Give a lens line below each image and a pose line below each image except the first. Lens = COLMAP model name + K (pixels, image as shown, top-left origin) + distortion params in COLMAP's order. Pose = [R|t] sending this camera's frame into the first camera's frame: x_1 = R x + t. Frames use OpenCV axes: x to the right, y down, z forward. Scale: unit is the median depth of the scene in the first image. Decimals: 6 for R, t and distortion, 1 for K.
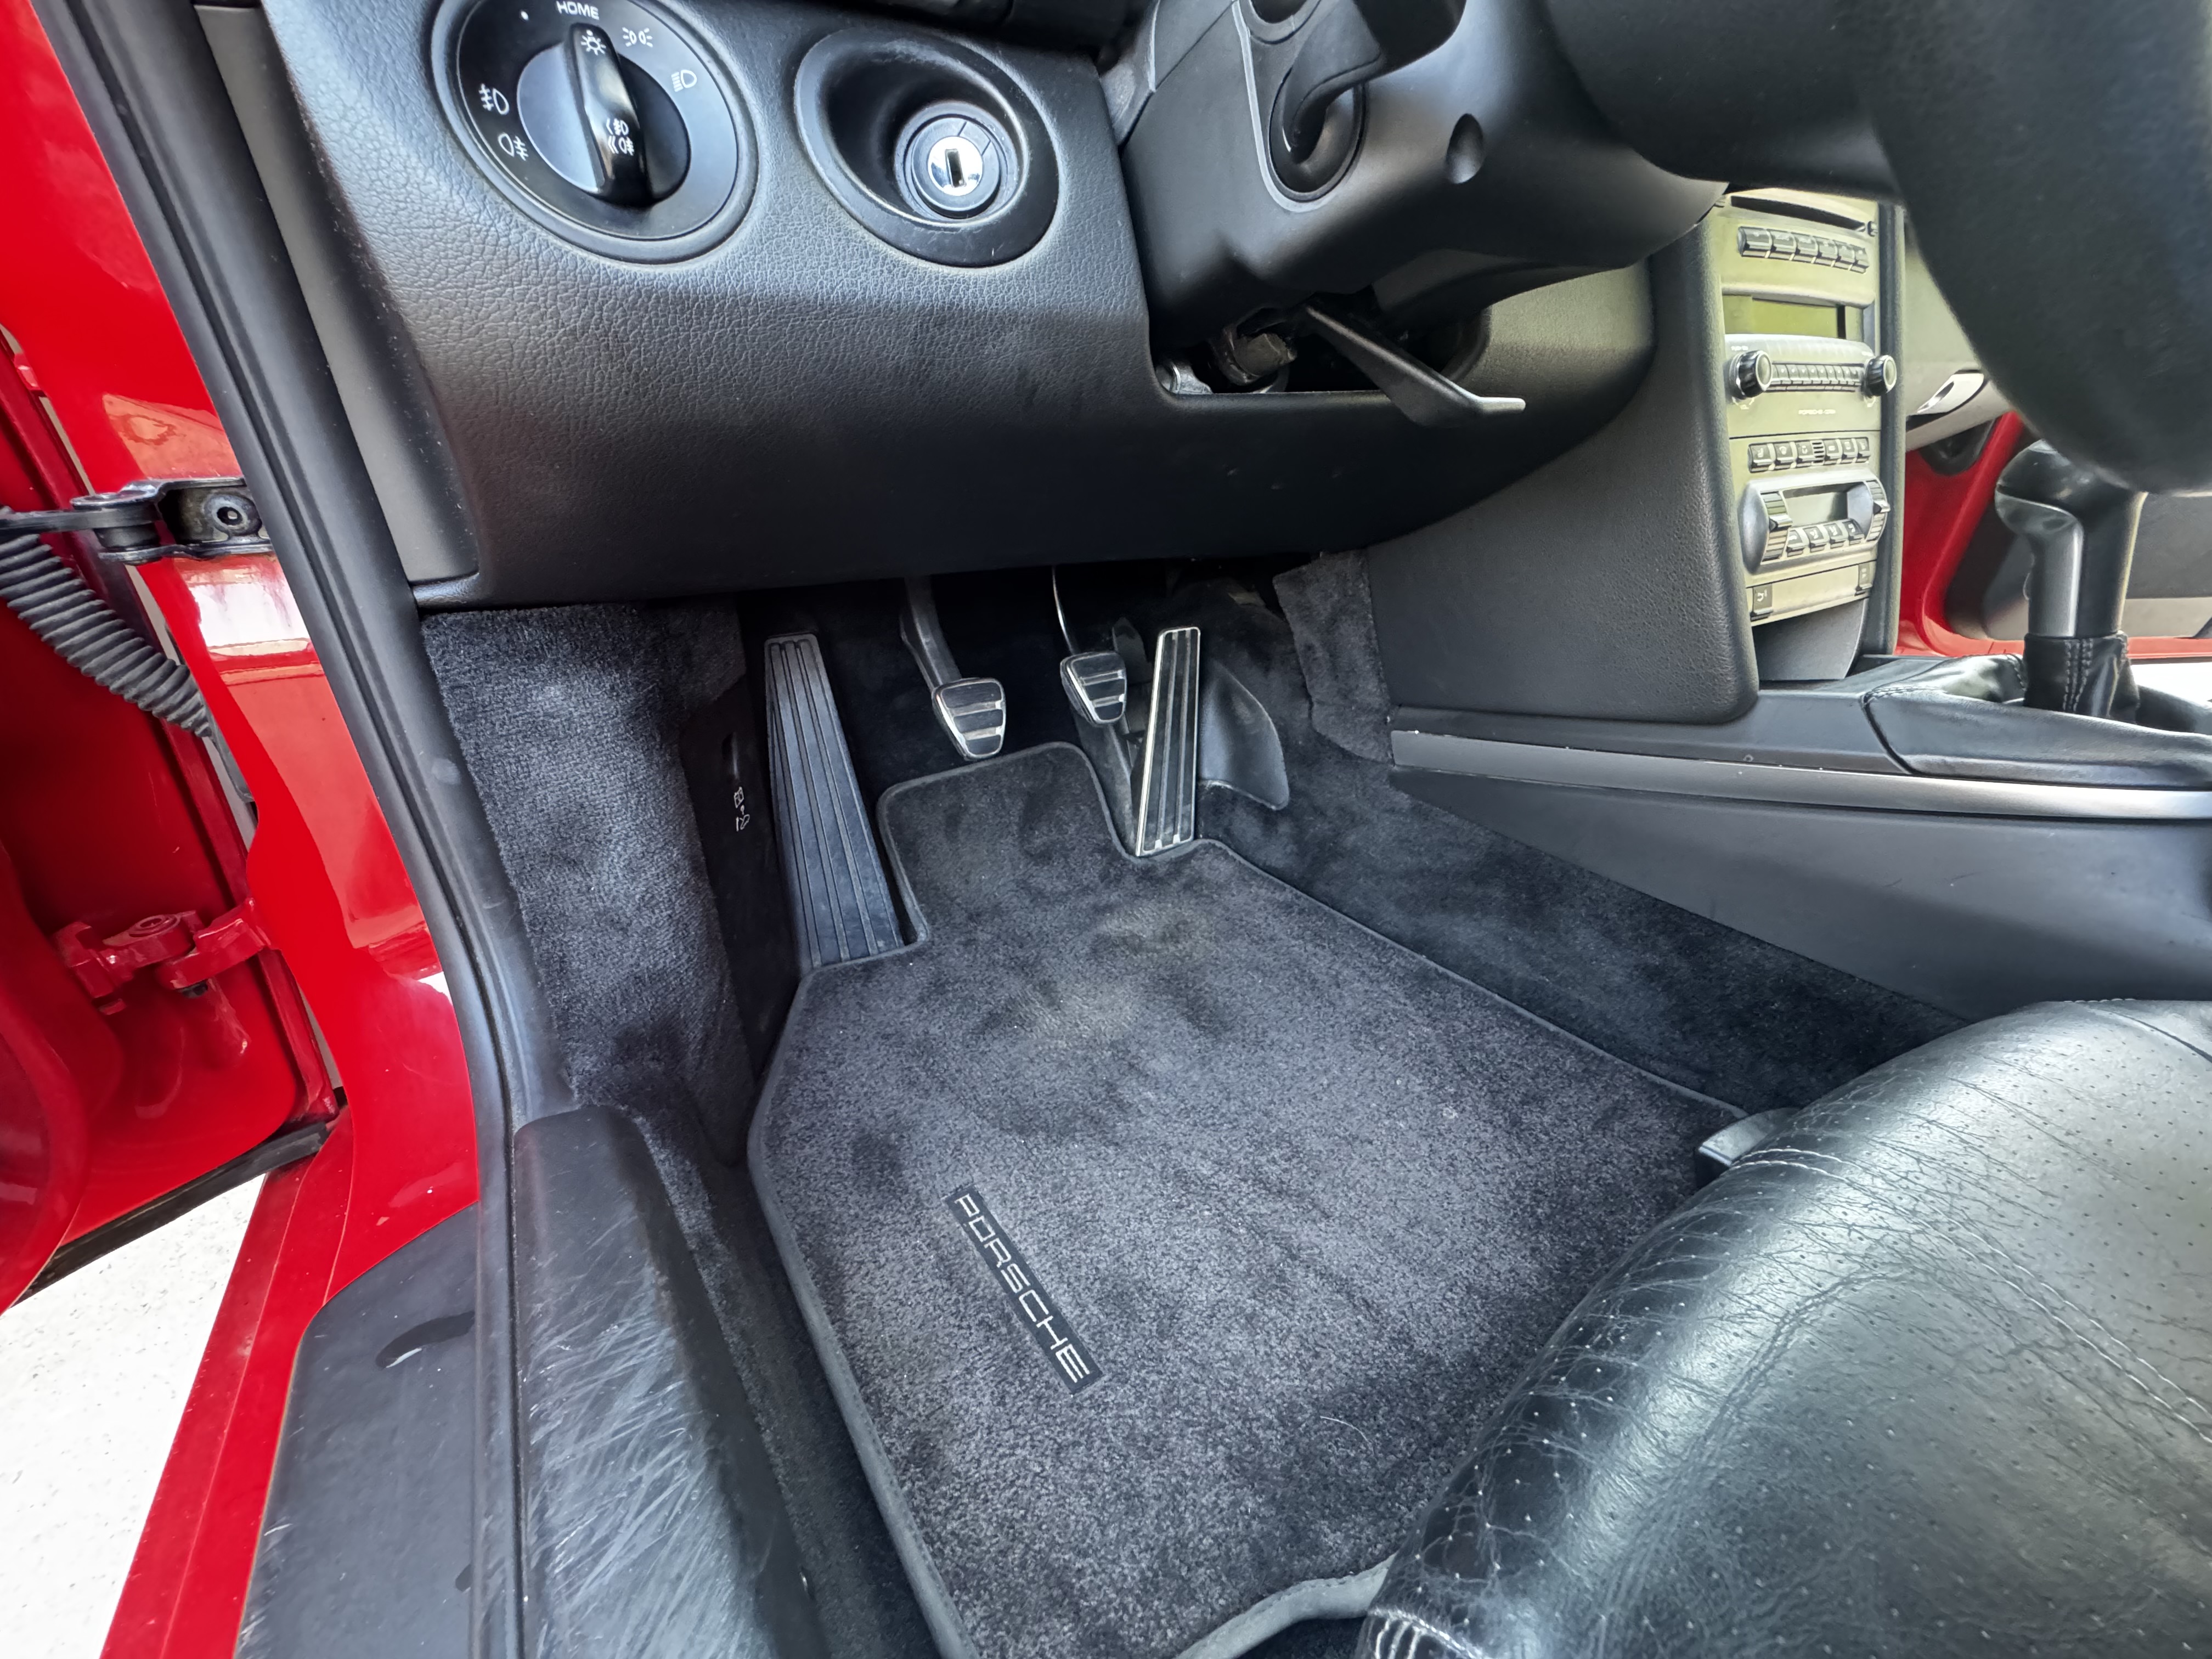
lens RADIAL K [[878.8, 0, 1112.7], [0, 878.8, 832.1], [0, 0, 1]] dist [-0.000581, 0.000018]
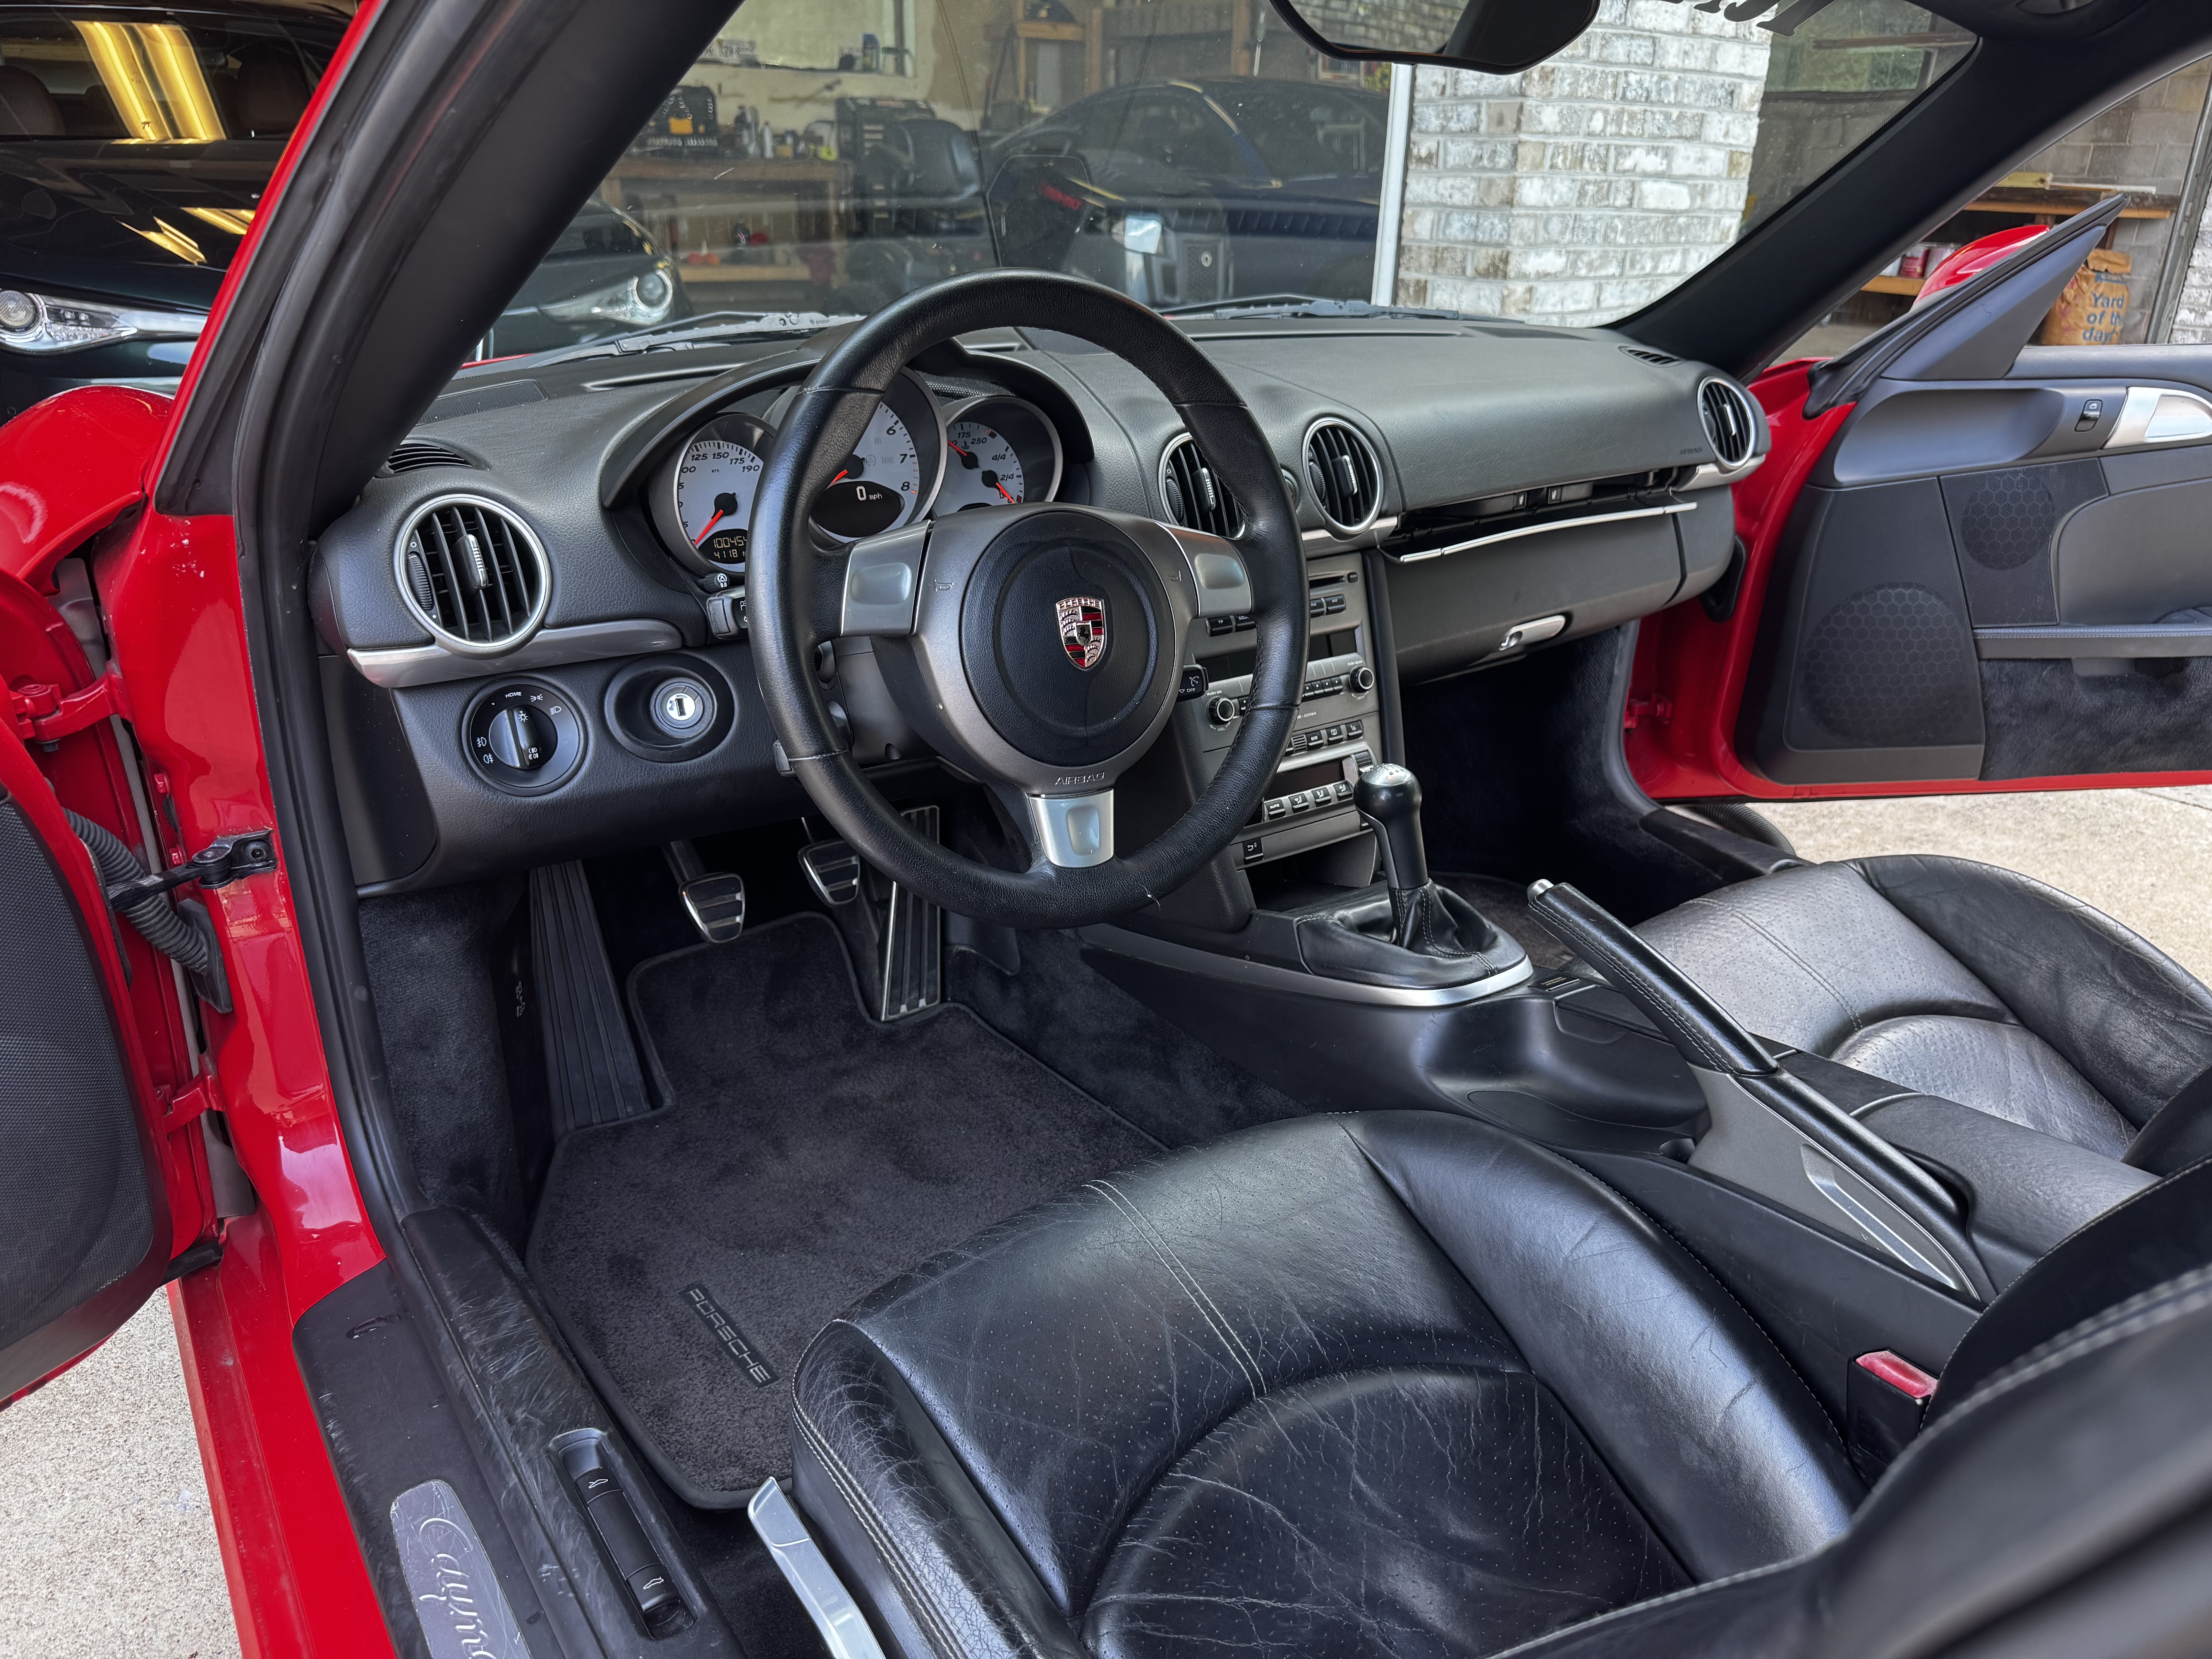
lens RADIAL K [[1541.9, 0, 1141.7], [0, 1541.9, 828.9], [0, 0, 1]] dist [0.090464, -0.161303]
pose [[0.997441, -0.007235, 0.071133, 0.253524], [0.012192, 0.997508, -0.069497, -0.084297], [-0.070453, 0.070186, 0.995043, -1.066308]]
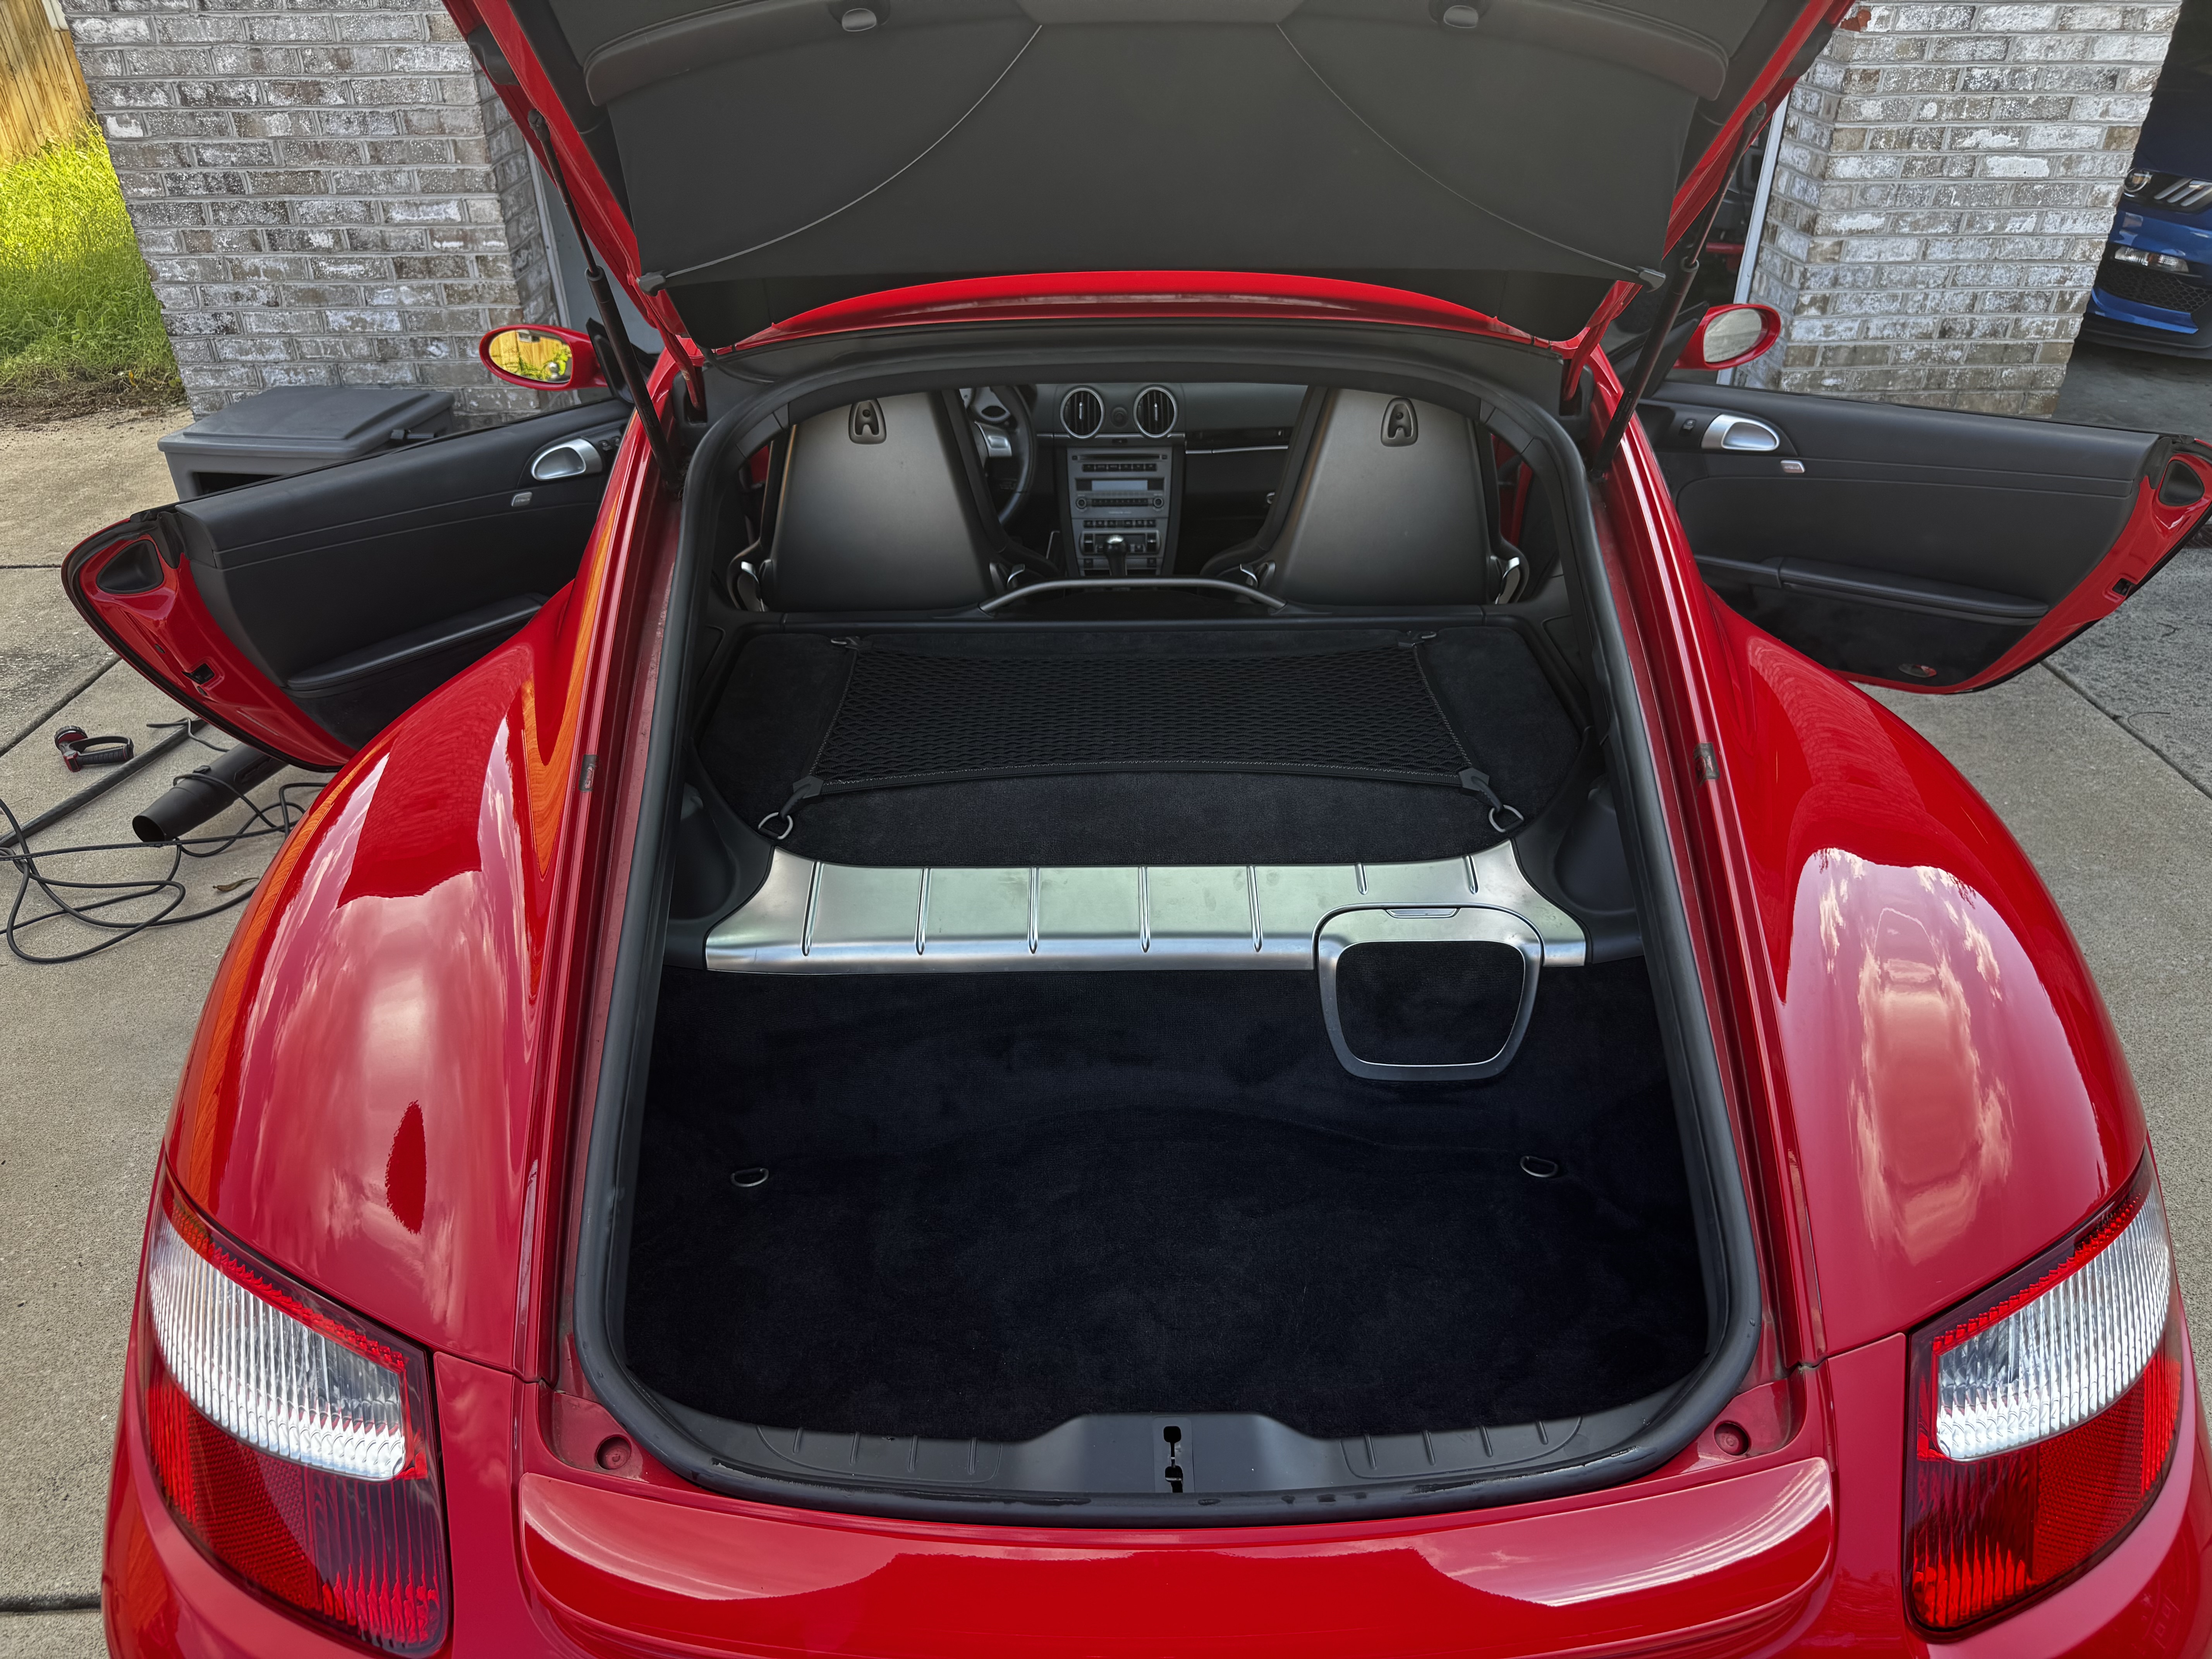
lens RADIAL K [[1545.8, 0, 1145.6], [0, 1545.8, 826.3], [0, 0, 1]] dist [0.008450, -0.029039]
pose [[0.853714, 0.267928, -0.446527, 2.819507], [-0.227567, 0.963224, 0.142875, -0.118670], [0.468386, -0.020360, 0.883289, -3.147220]]
